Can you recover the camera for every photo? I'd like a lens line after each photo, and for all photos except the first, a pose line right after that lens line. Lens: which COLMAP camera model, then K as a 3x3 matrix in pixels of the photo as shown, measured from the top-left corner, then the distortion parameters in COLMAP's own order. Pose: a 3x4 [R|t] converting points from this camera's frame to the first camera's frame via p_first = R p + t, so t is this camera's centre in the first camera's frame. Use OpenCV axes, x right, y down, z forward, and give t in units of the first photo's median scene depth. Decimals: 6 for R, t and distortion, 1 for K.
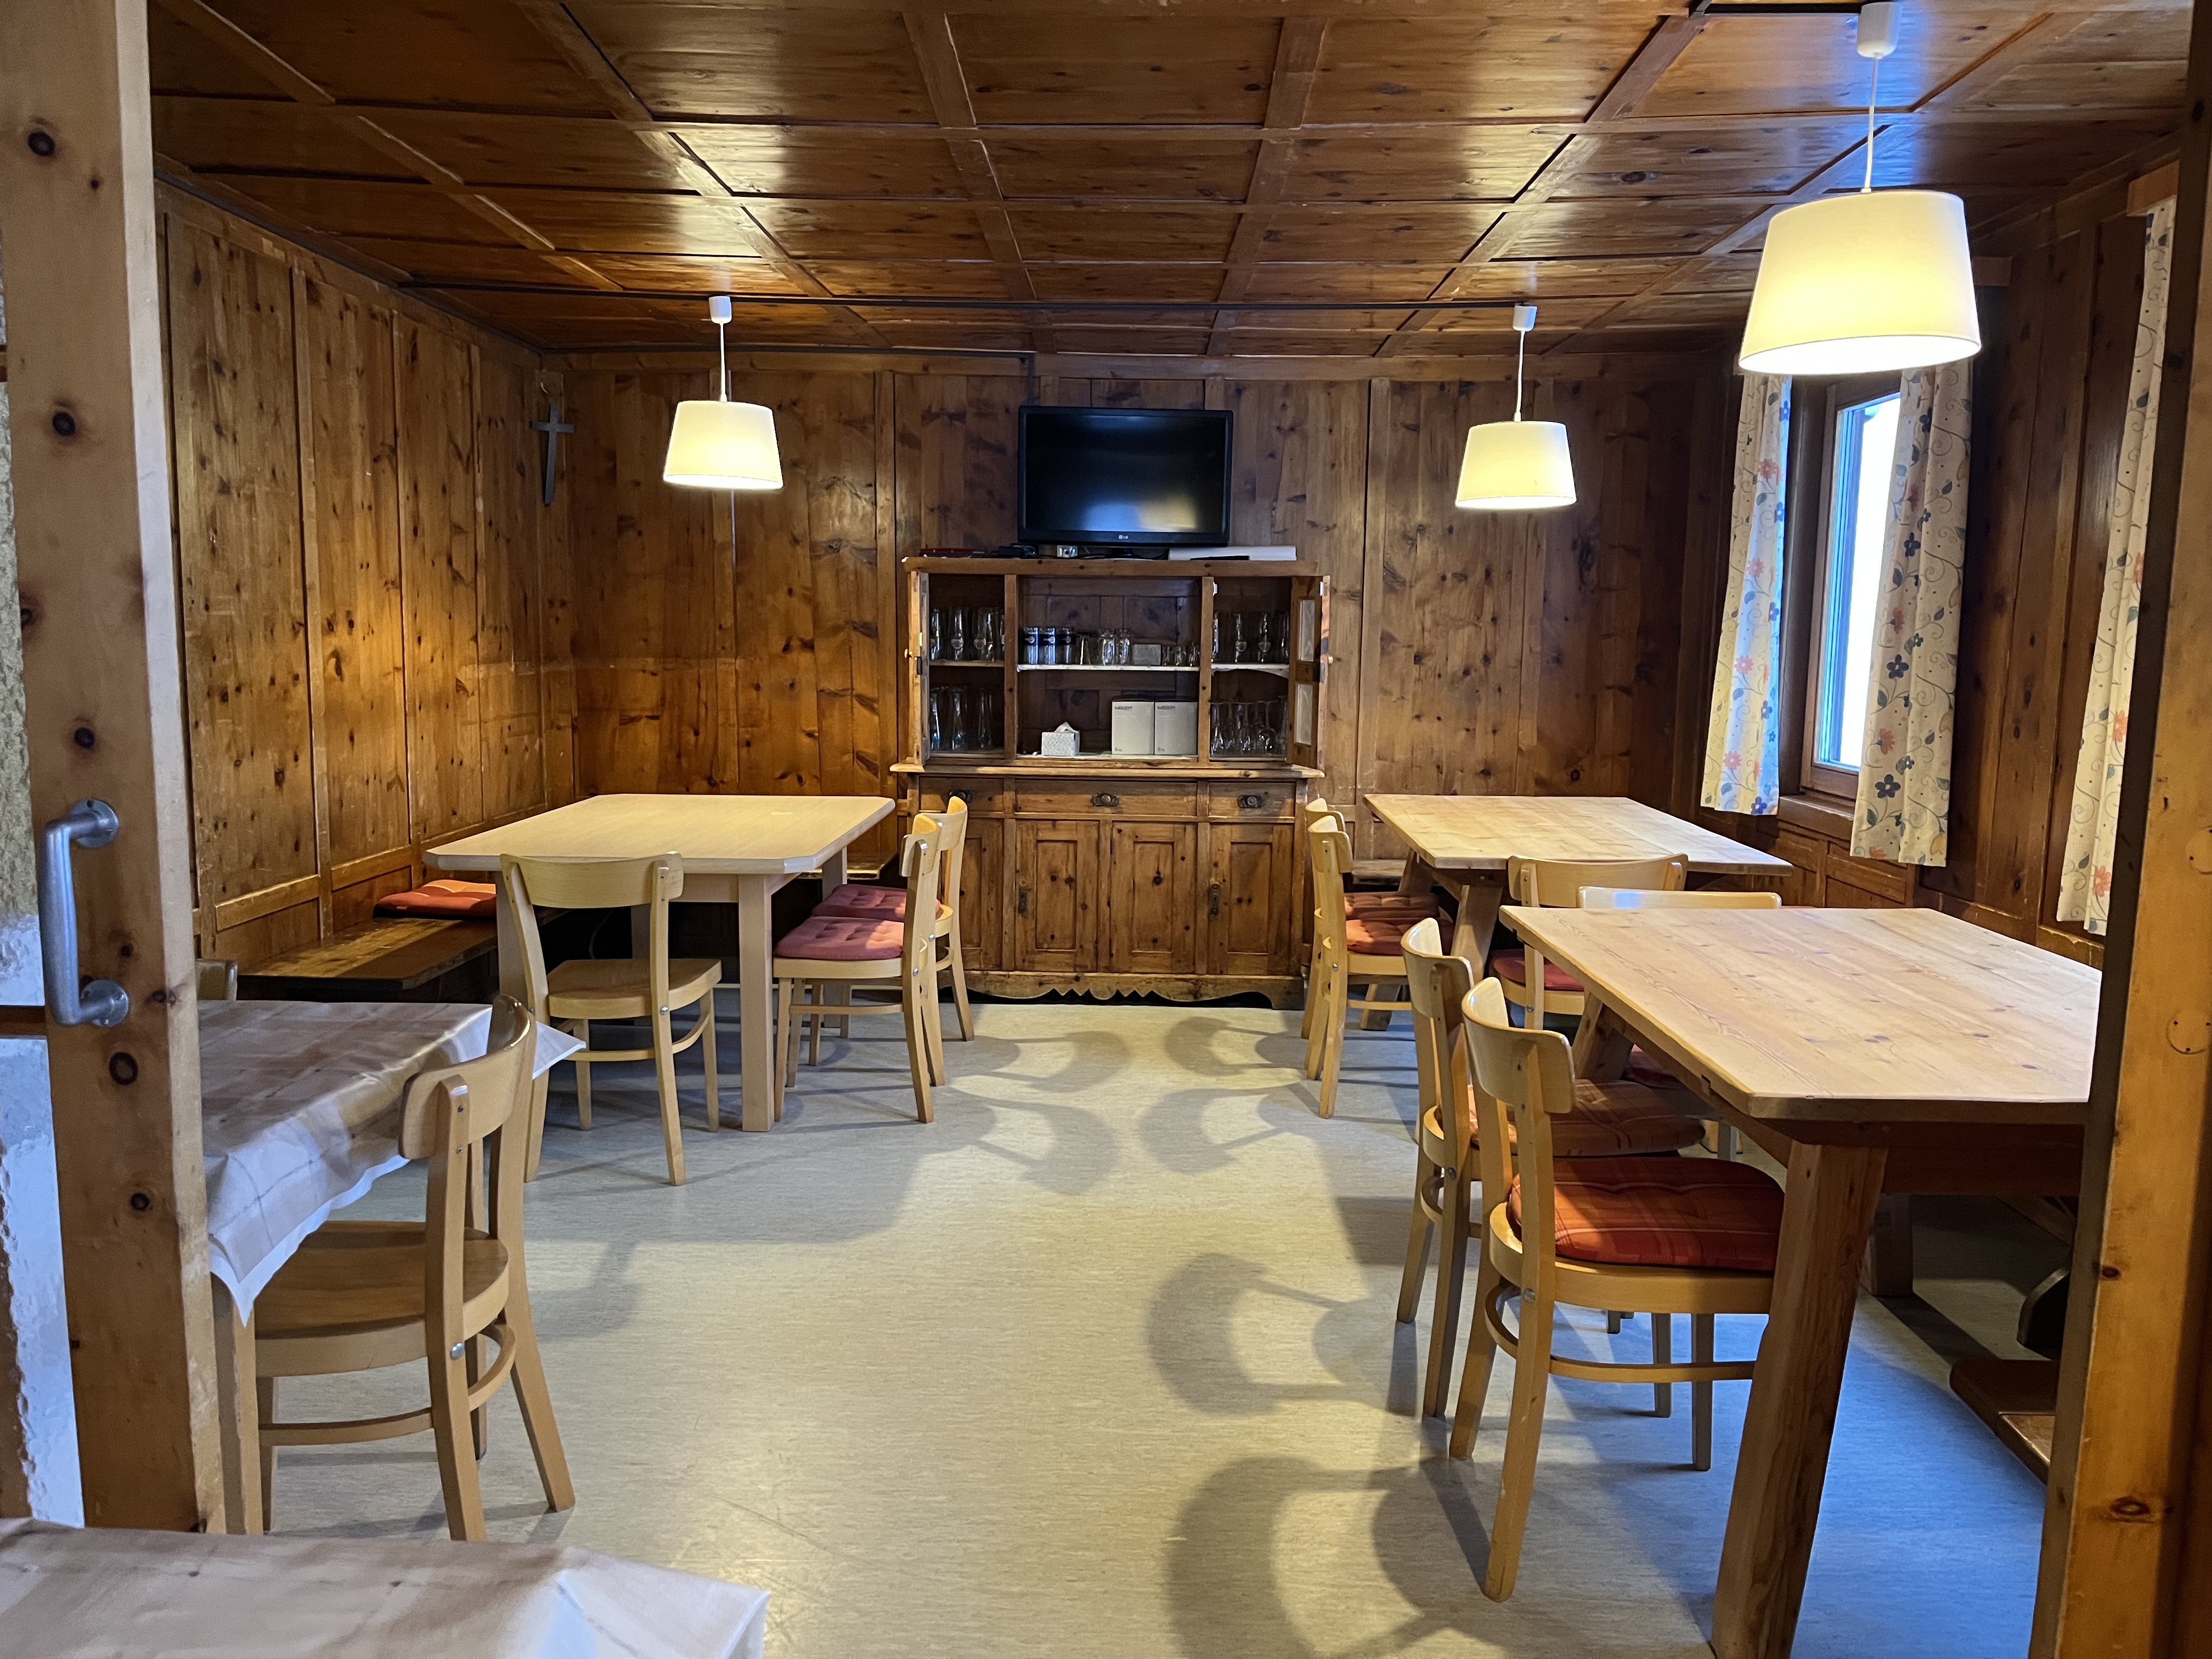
lens RADIAL K [[1677.7, 0, 1126.0], [0, 1677.7, 843.5], [0, 0, 1]] dist [0.073773, -0.099153]
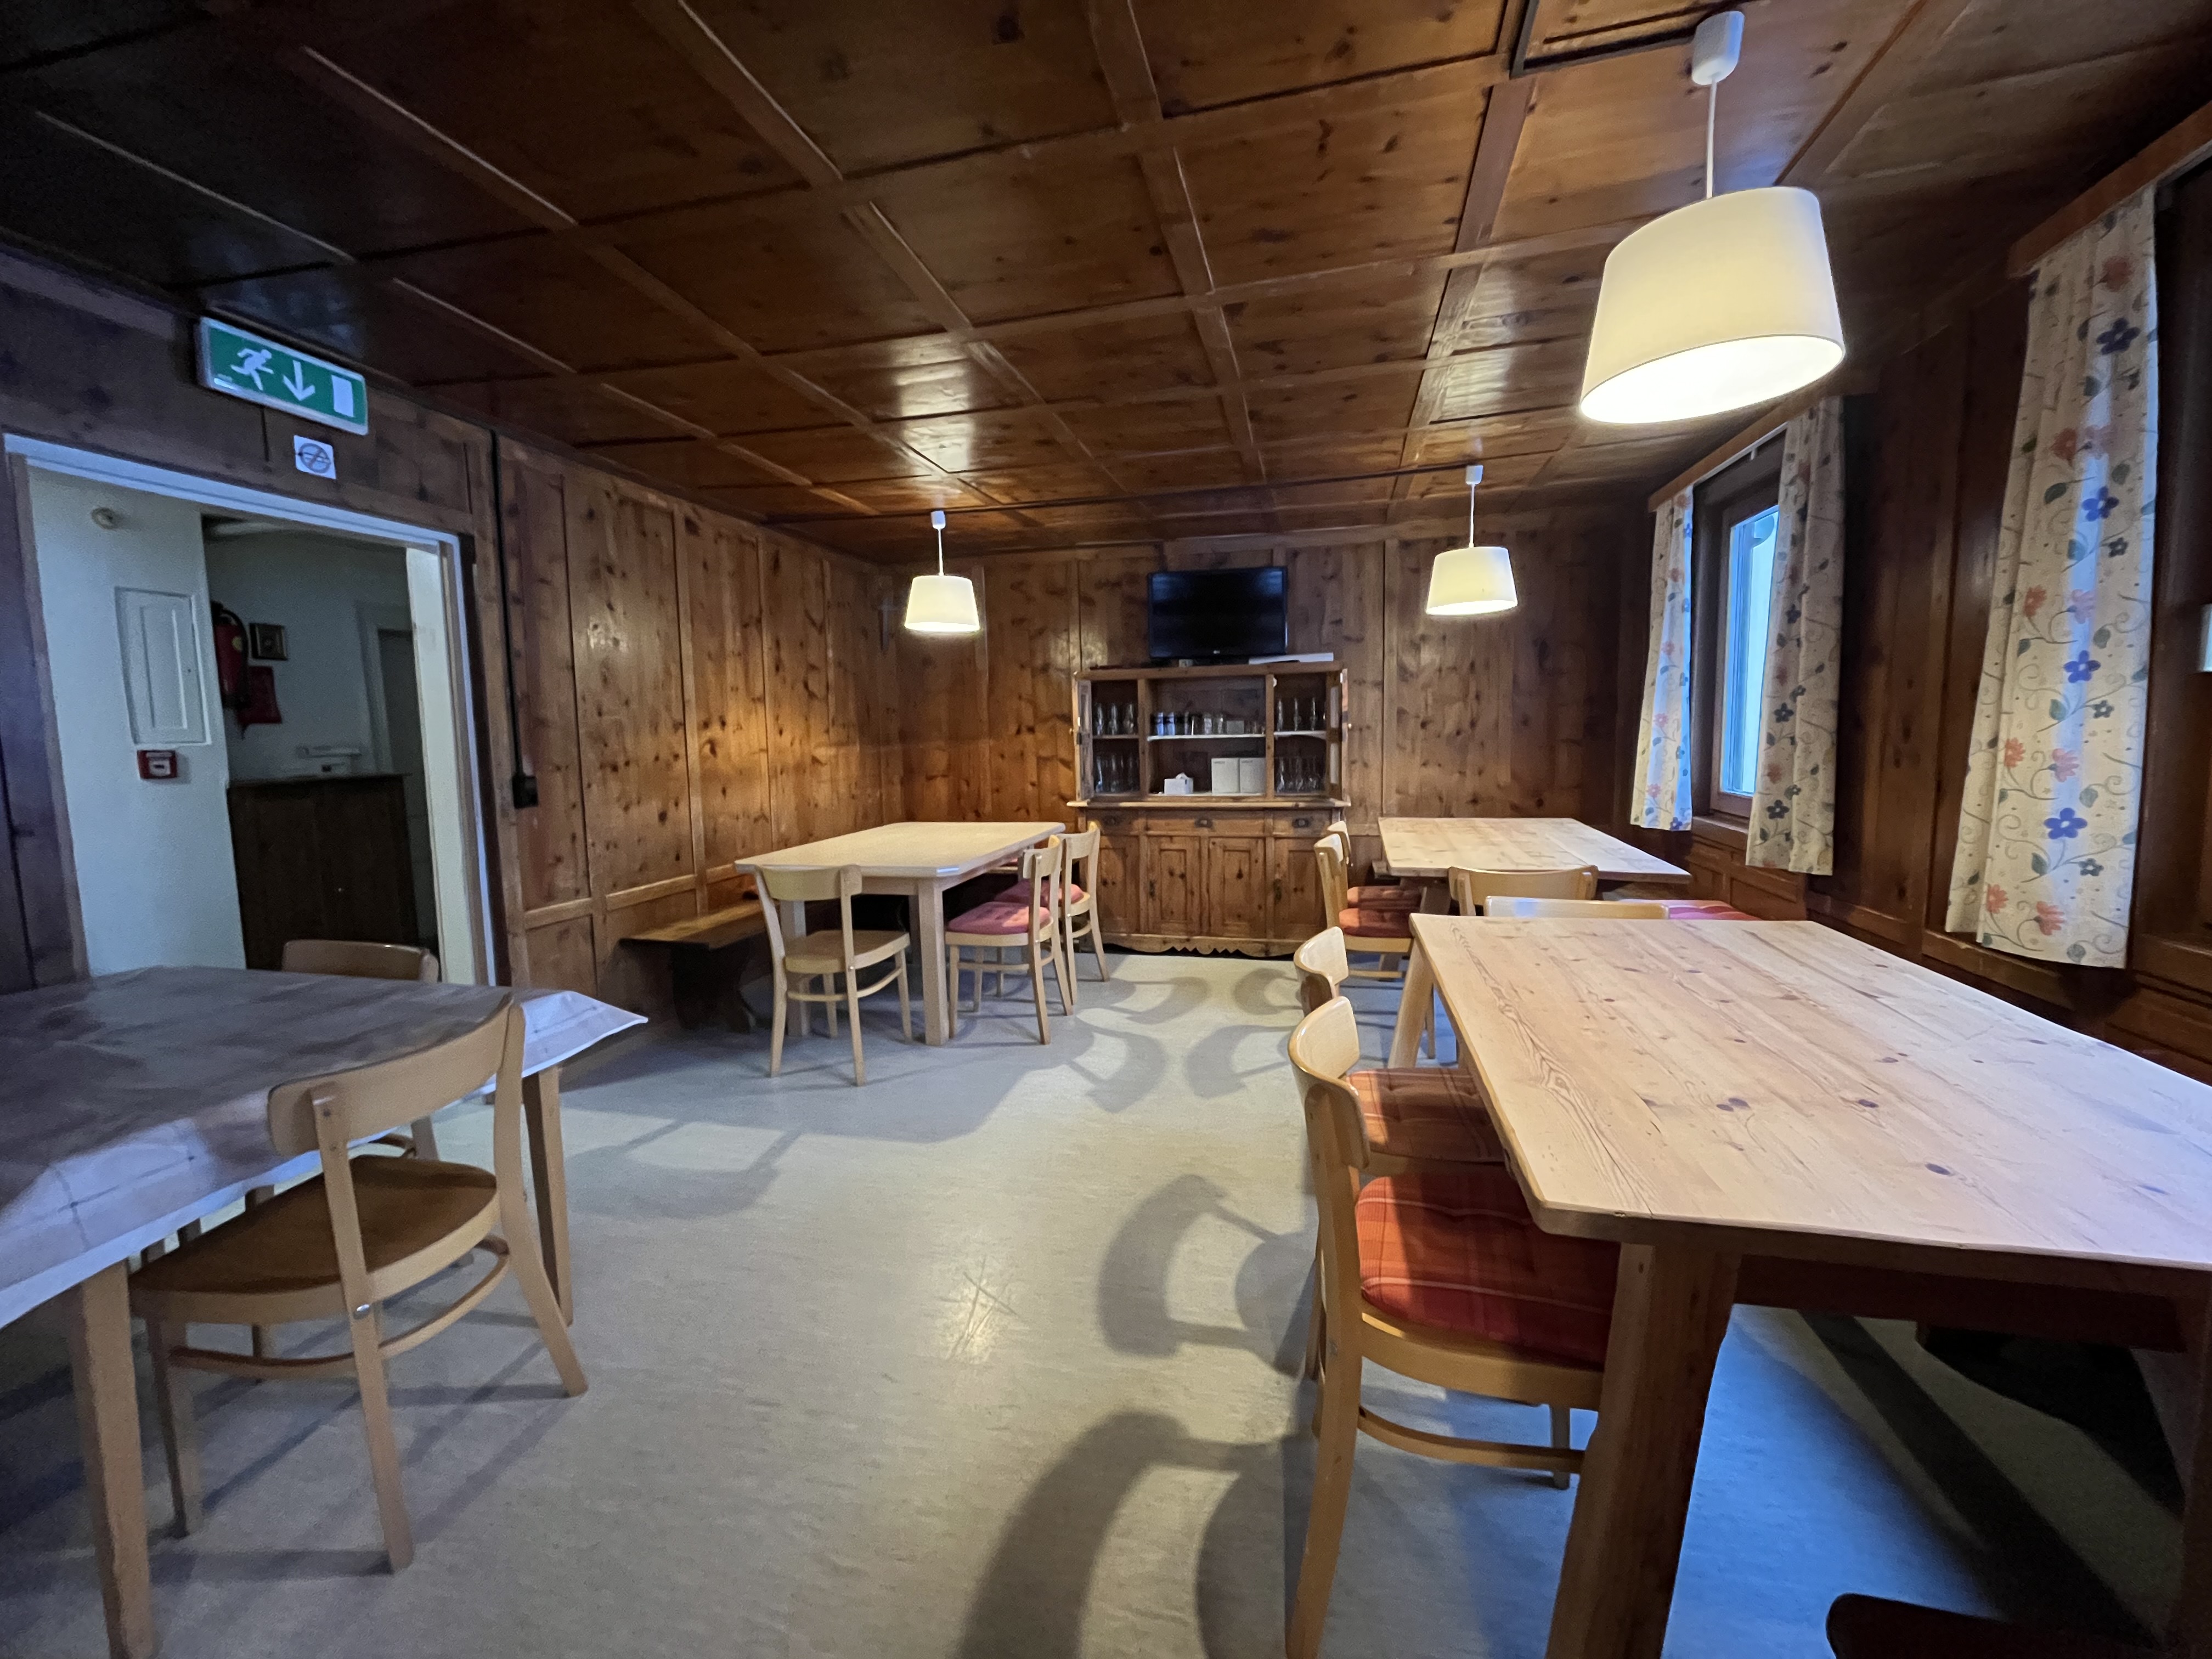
lens RADIAL K [[909.7, 0, 1100.5], [0, 909.7, 815.3], [0, 0, 1]] dist [-0.002448, 0.000011]
pose [[0.972477, -0.011172, -0.232731, 0.092127], [0.004270, 0.999537, -0.030136, -0.008659], [0.232960, 0.028313, 0.972074, 0.180196]]
